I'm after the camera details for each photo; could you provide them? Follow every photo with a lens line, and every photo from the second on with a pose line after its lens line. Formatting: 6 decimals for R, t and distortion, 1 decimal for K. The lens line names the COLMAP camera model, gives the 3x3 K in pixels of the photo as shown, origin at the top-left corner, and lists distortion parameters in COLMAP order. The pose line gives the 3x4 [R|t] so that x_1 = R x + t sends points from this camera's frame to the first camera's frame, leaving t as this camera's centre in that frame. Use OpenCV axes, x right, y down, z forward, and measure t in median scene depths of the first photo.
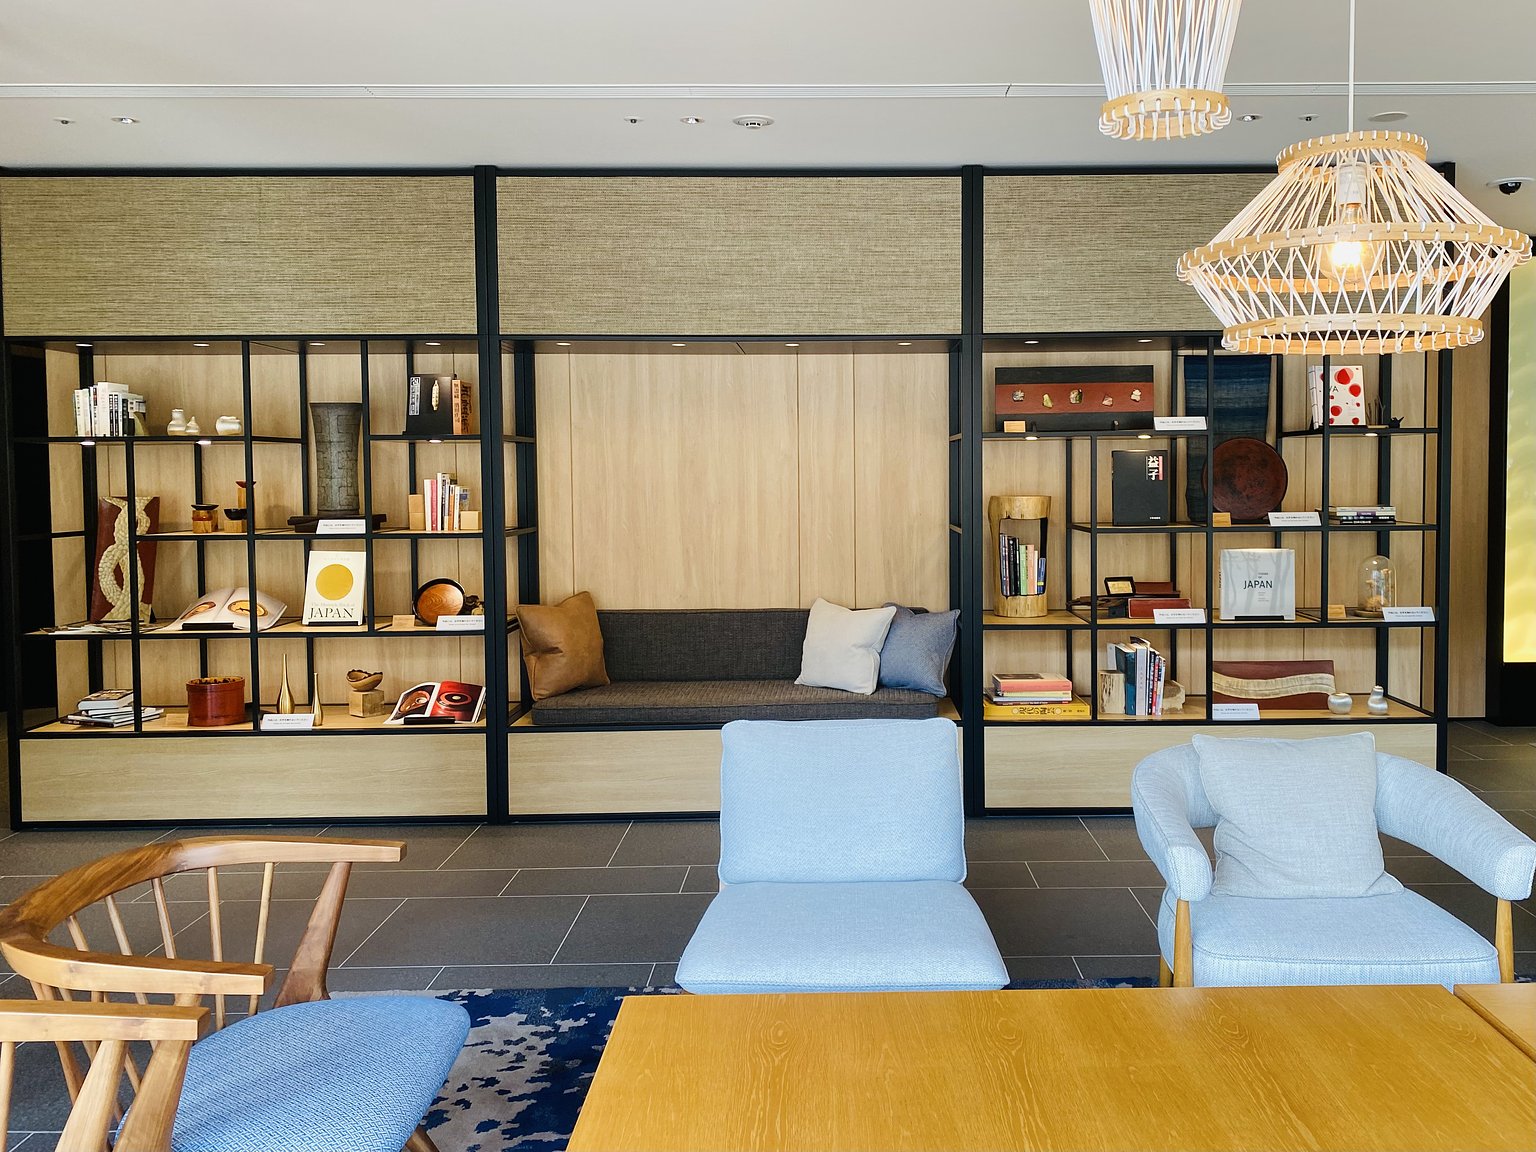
lens RADIAL K [[1283.0, 0, 850.1], [0, 1283.0, 534.1], [0, 0, 1]] dist [0.084556, -0.001810]
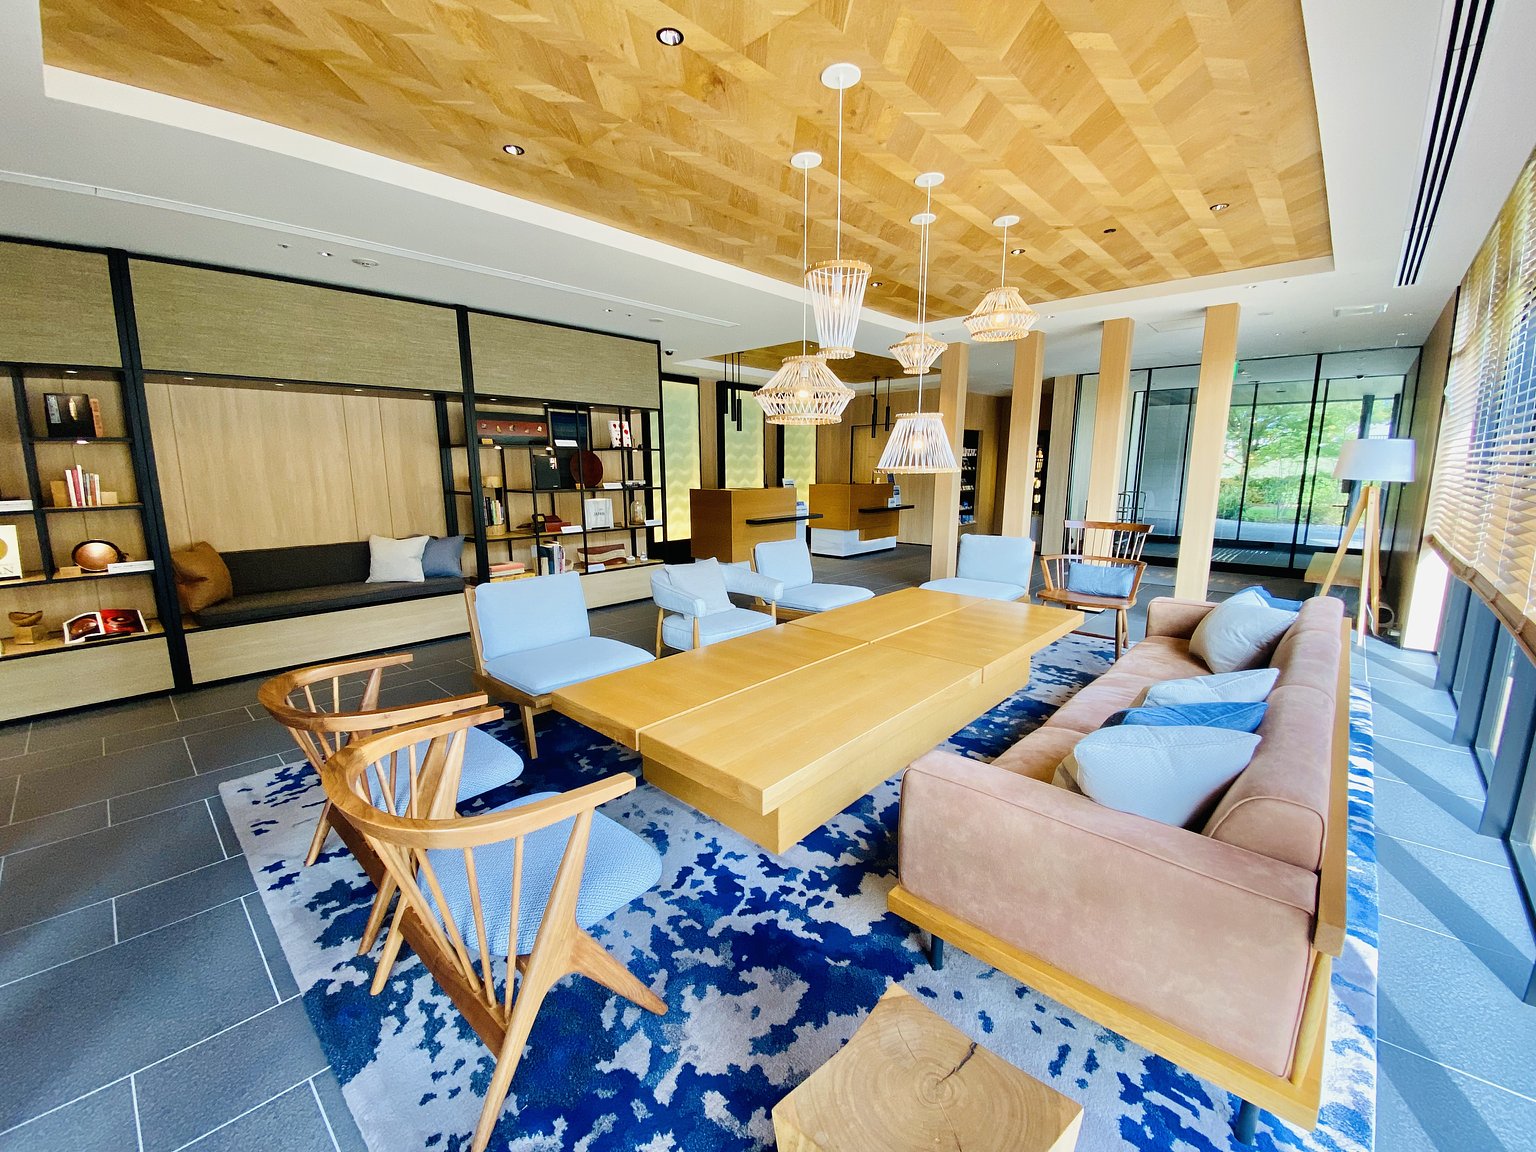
lens RADIAL K [[621.0, 0, 763.2], [0, 621.0, 575.2], [0, 0, 1]] dist [0.022958, -0.031074]
pose [[0.690778, -0.120075, 0.713027, -0.298081], [0.034169, 0.990434, 0.133688, 0.008468], [-0.722259, -0.067985, 0.688273, -0.005621]]
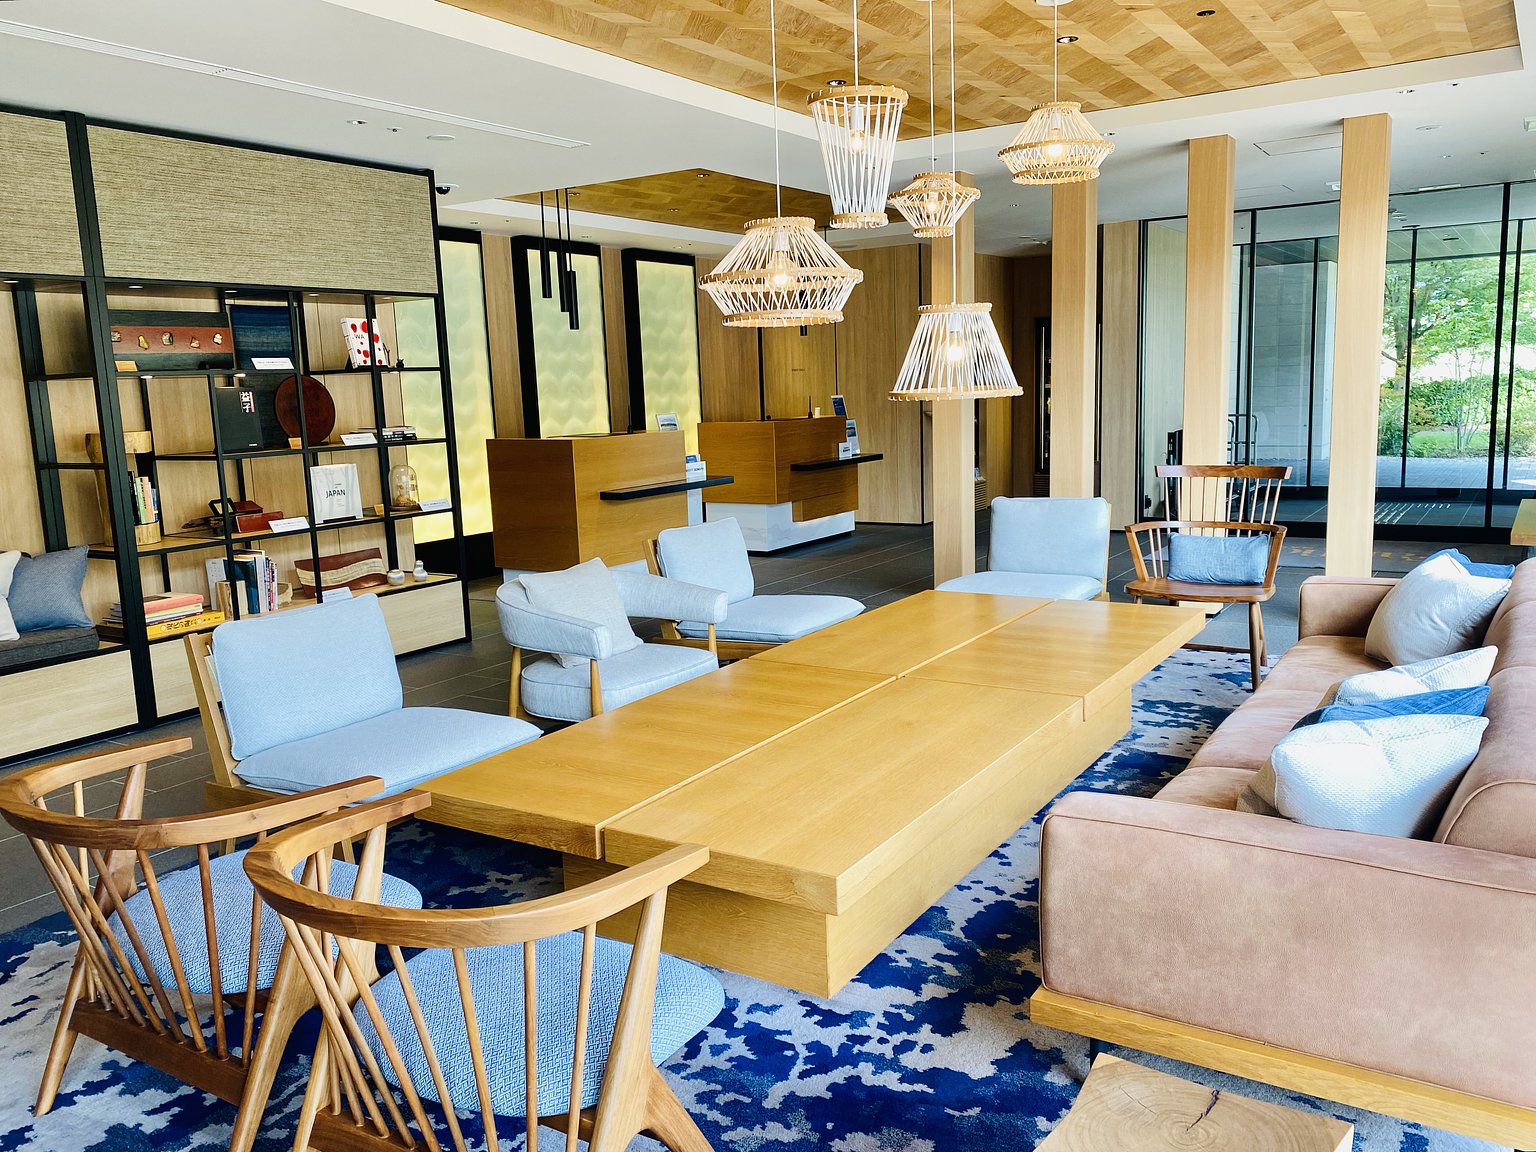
lens RADIAL K [[1220.0, 0, 768.0], [0, 1220.0, 576.0], [0, 0, 1]] dist [0.003161, -0.005998]
pose [[0.548525, -0.143448, 0.823737, -0.439465], [0.073848, 0.989635, 0.123163, 0.003264], [-0.832866, -0.006726, 0.553433, -0.006452]]
